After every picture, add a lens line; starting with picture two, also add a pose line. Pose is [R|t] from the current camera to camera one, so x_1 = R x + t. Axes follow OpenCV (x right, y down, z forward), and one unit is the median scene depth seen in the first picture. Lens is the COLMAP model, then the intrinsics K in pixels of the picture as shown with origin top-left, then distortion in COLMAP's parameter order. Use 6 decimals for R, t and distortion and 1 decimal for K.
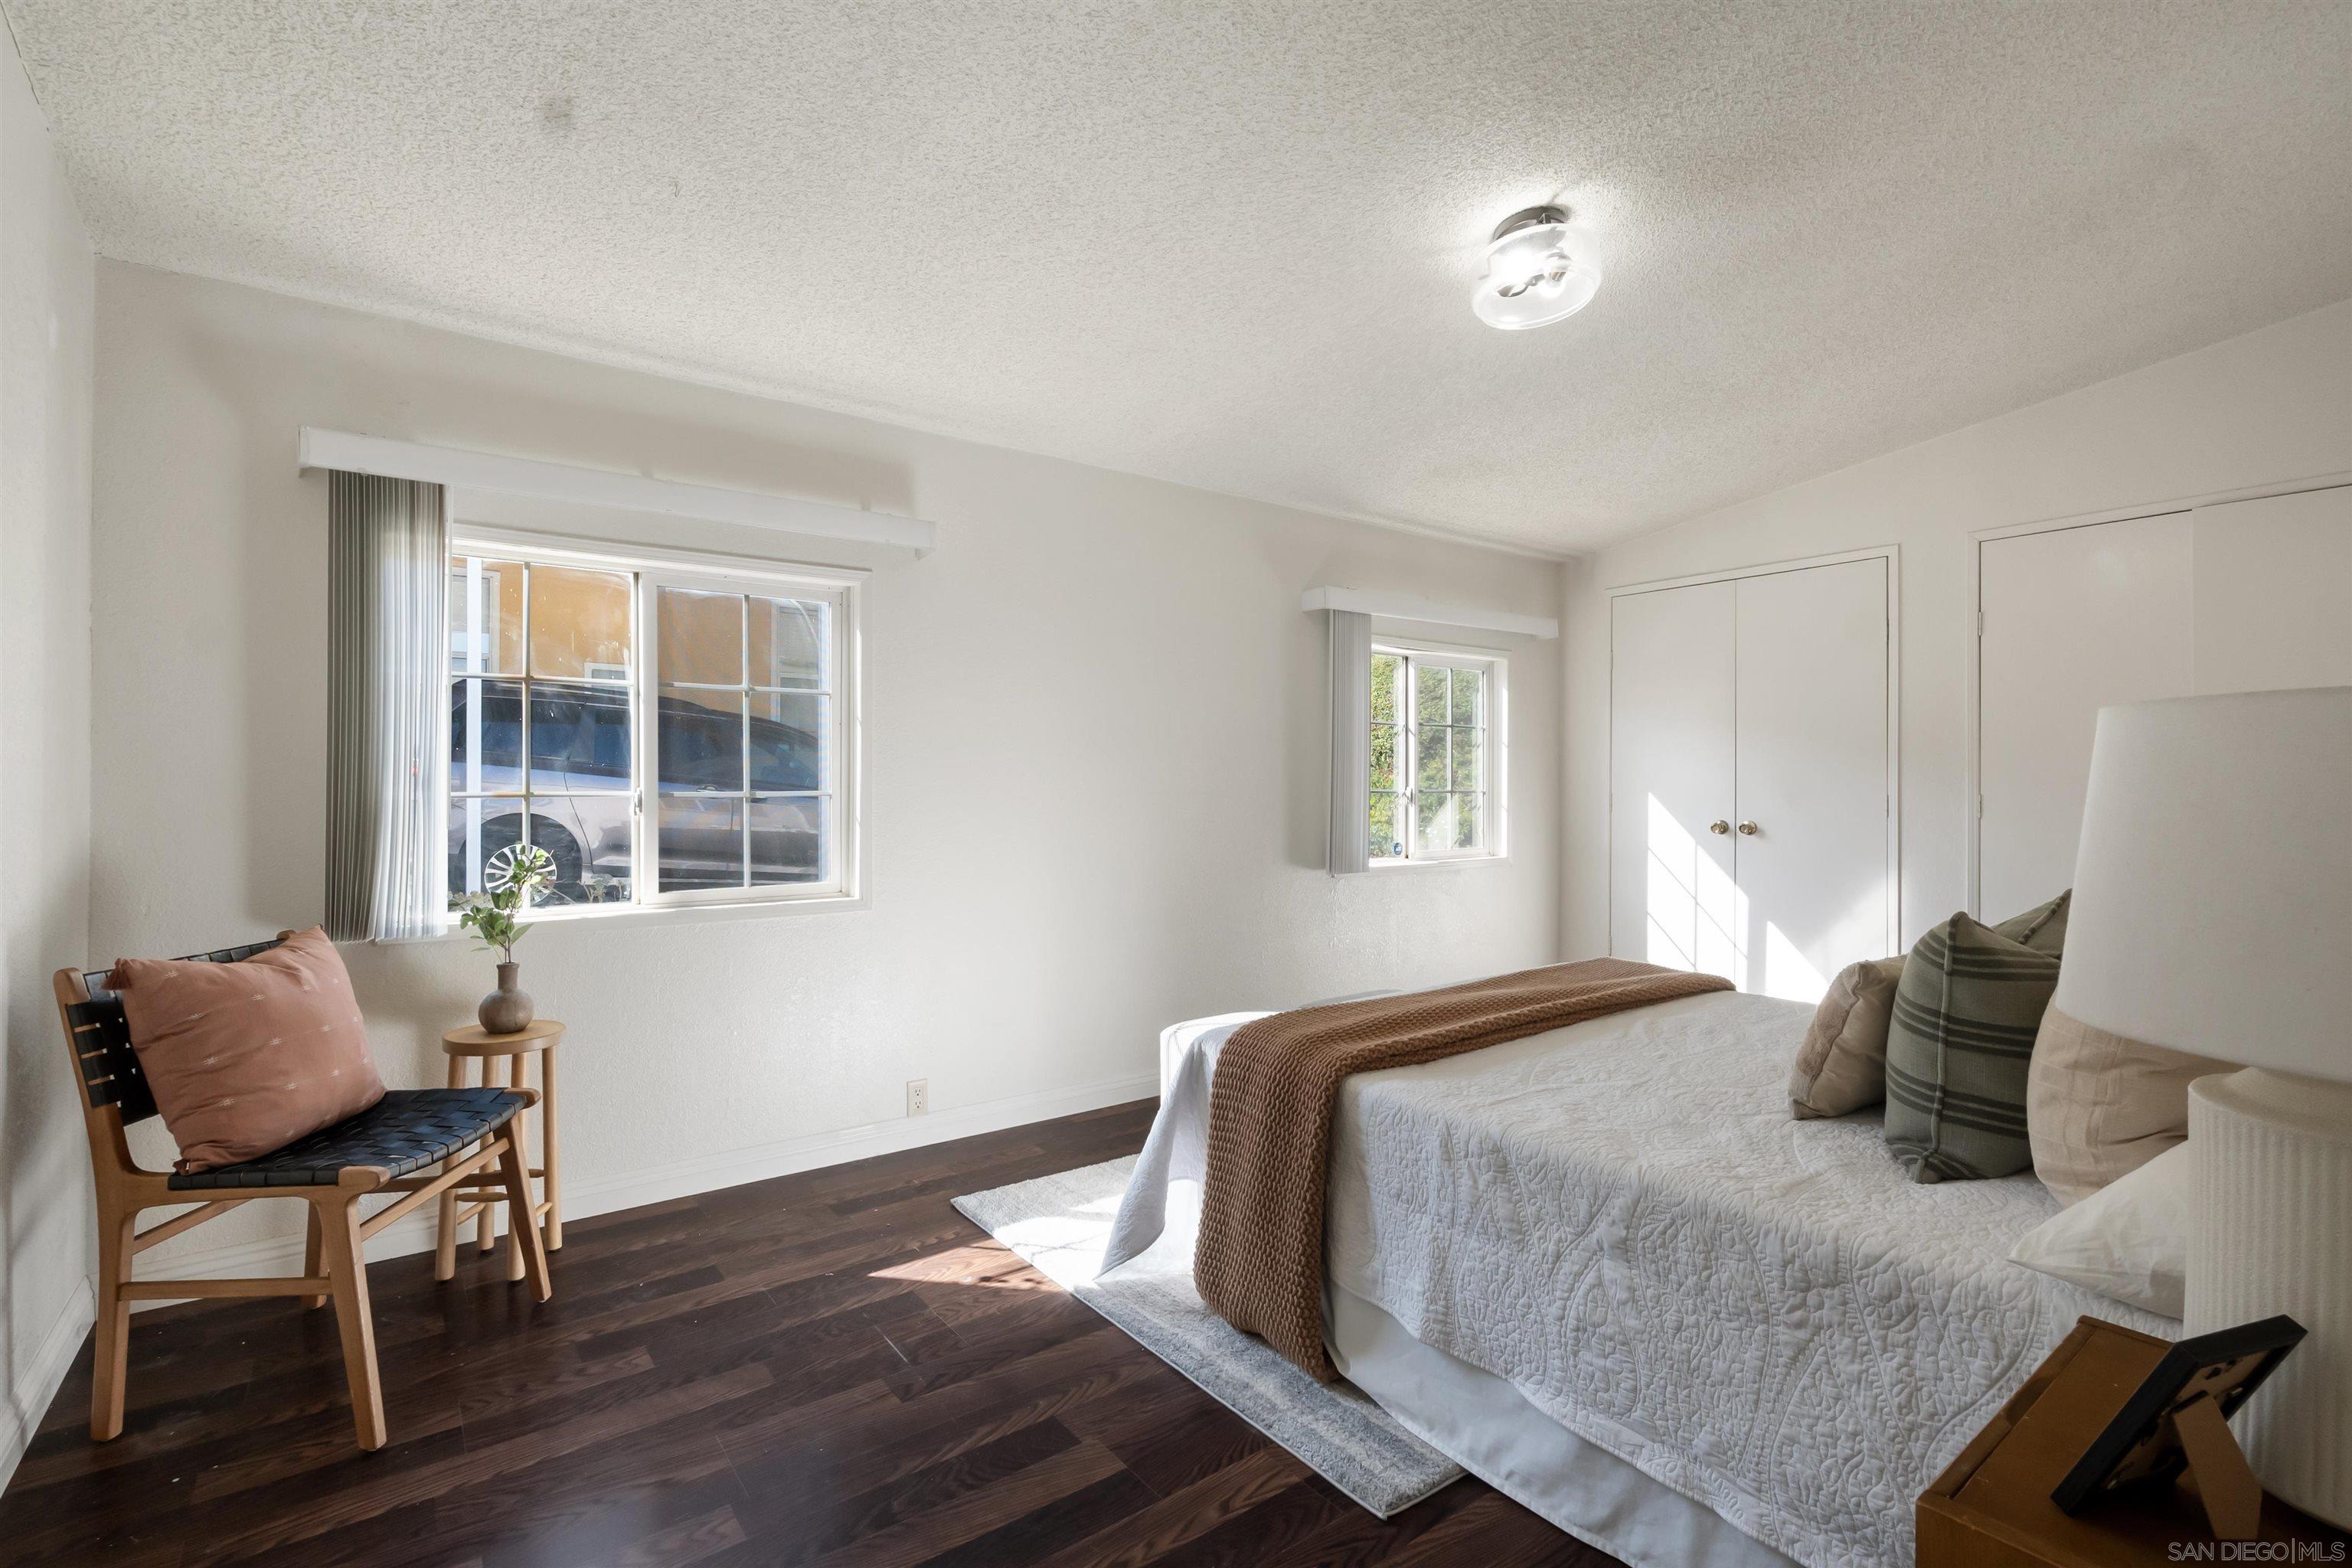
lens RADIAL K [[1069.6, 0, 1183.6], [0, 1069.6, 777.0], [0, 0, 1]] dist [-0.011192, 0.001585]
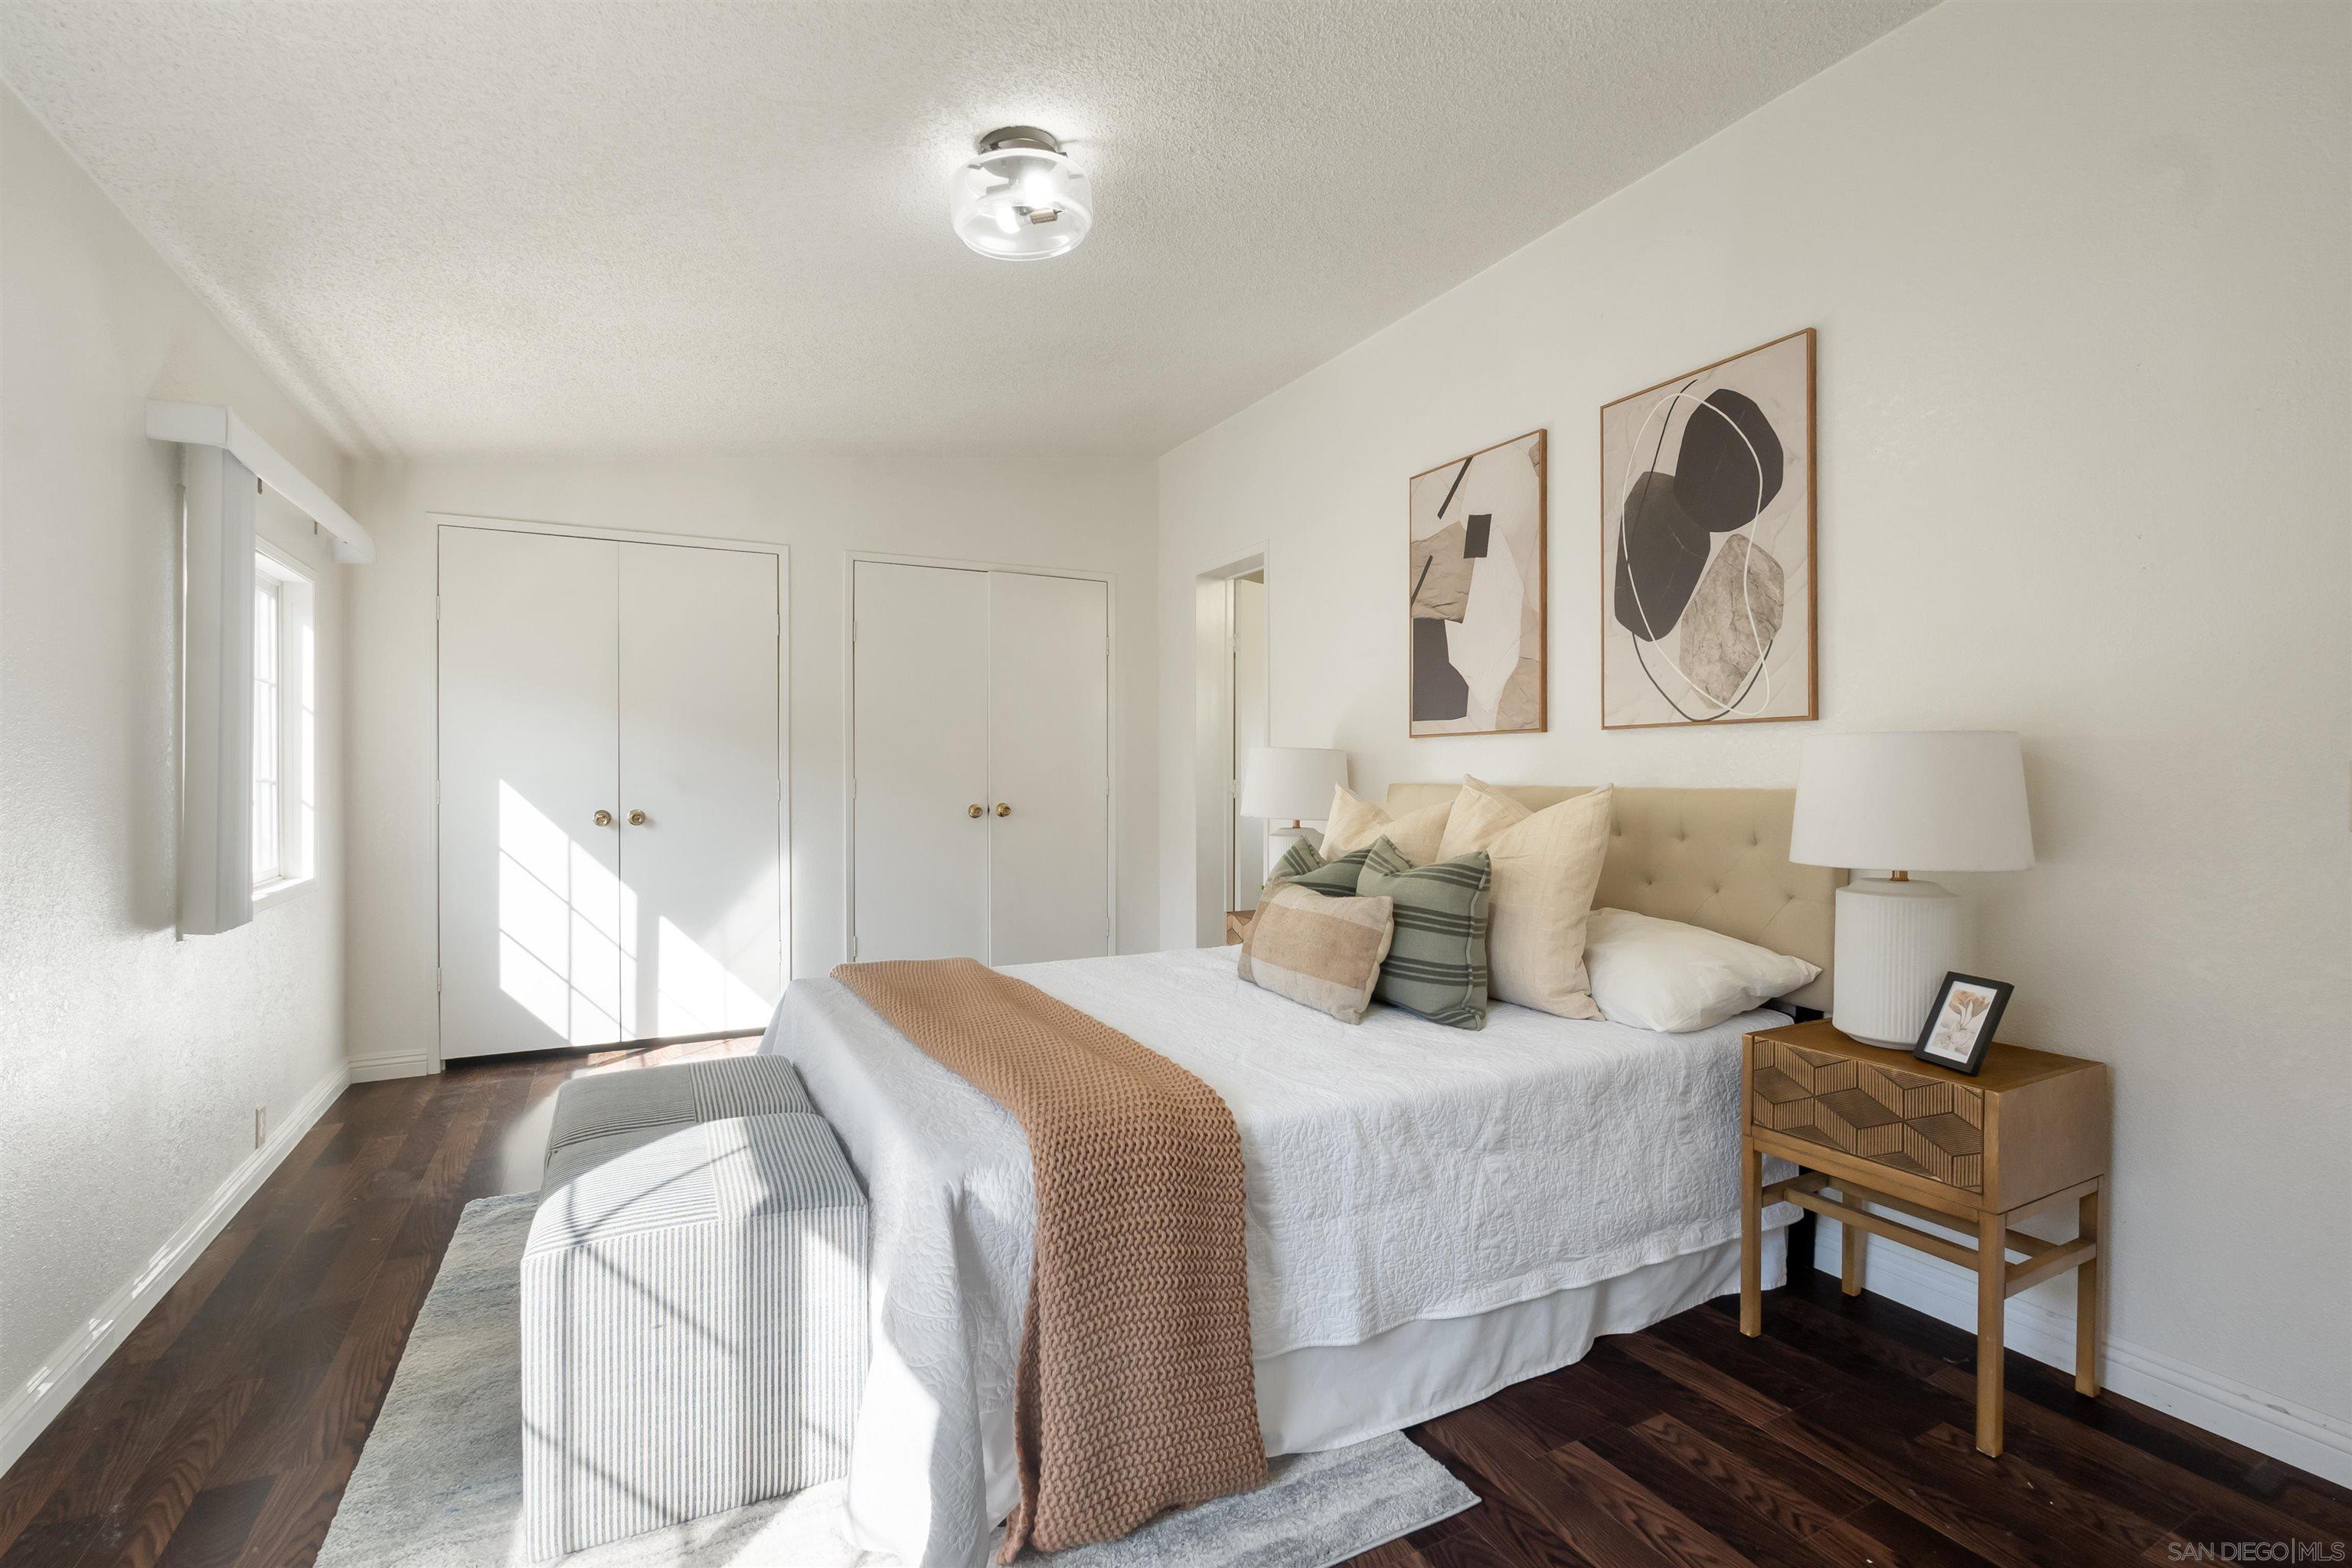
lens RADIAL K [[1069.6, 0, 1183.6], [0, 1069.6, 777.0], [0, 0, 1]] dist [-0.011192, 0.001585]
pose [[0.159573, -0.008165, 0.987152, -0.771131], [-0.005063, 0.999946, 0.009090, 0.006888], [-0.987173, -0.006449, 0.159523, 1.027975]]
